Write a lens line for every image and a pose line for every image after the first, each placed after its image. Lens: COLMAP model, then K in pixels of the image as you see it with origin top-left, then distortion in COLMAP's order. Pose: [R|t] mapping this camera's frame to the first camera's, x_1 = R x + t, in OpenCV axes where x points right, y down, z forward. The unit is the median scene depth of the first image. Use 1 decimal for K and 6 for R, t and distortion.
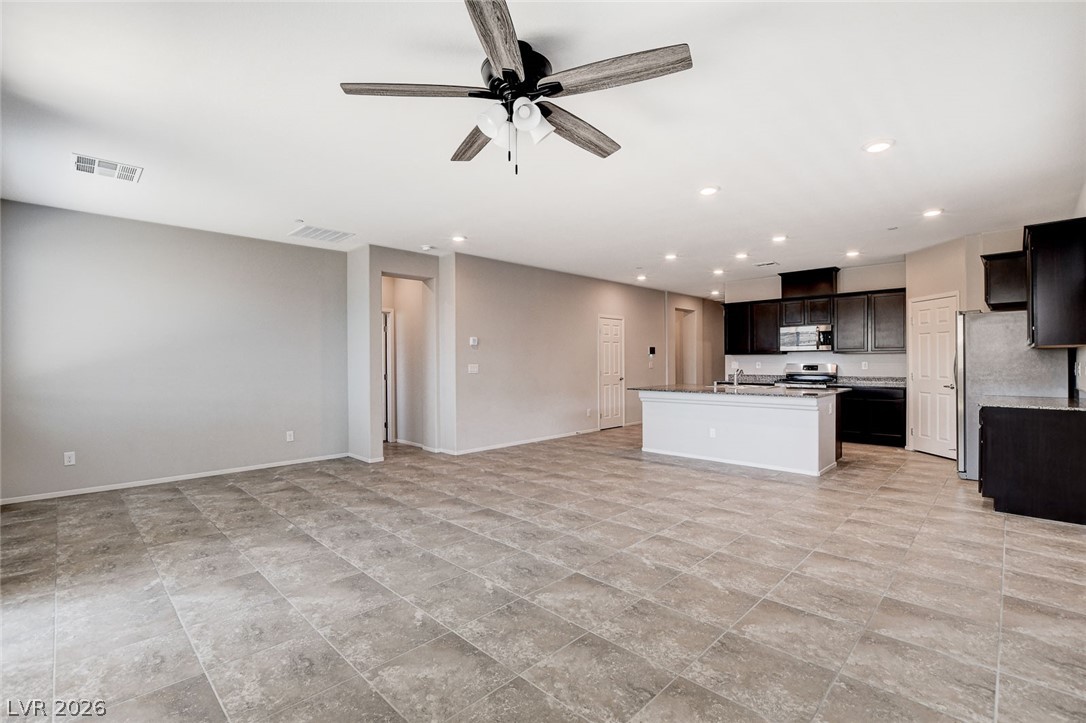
lens RADIAL K [[477.1, 0, 538.6], [0, 477.1, 363.0], [0, 0, 1]] dist [-0.000639, 0.000022]
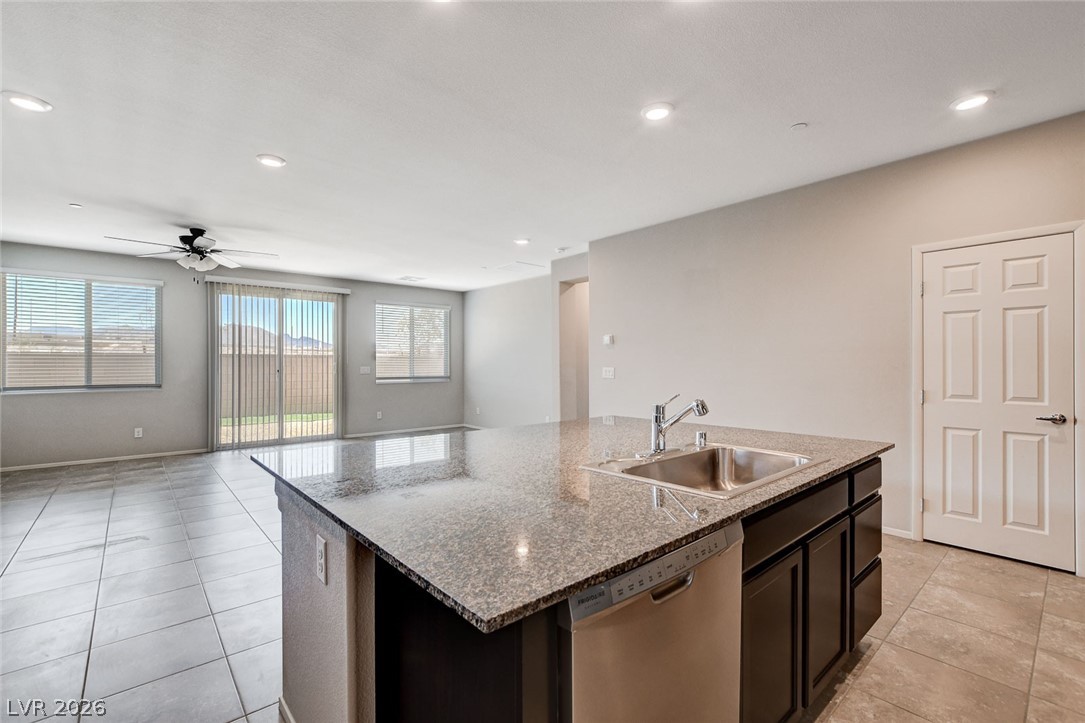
lens RADIAL K [[476.7, 0, 539.6], [0, 476.7, 361.8], [0, 0, 1]] dist [-0.000639, 0.000022]
pose [[-0.072320, 0.001108, -0.997381, 0.613743], [-0.000144, 0.999999, 0.001121, -0.006868], [0.997381, 0.000224, -0.072320, 0.810855]]
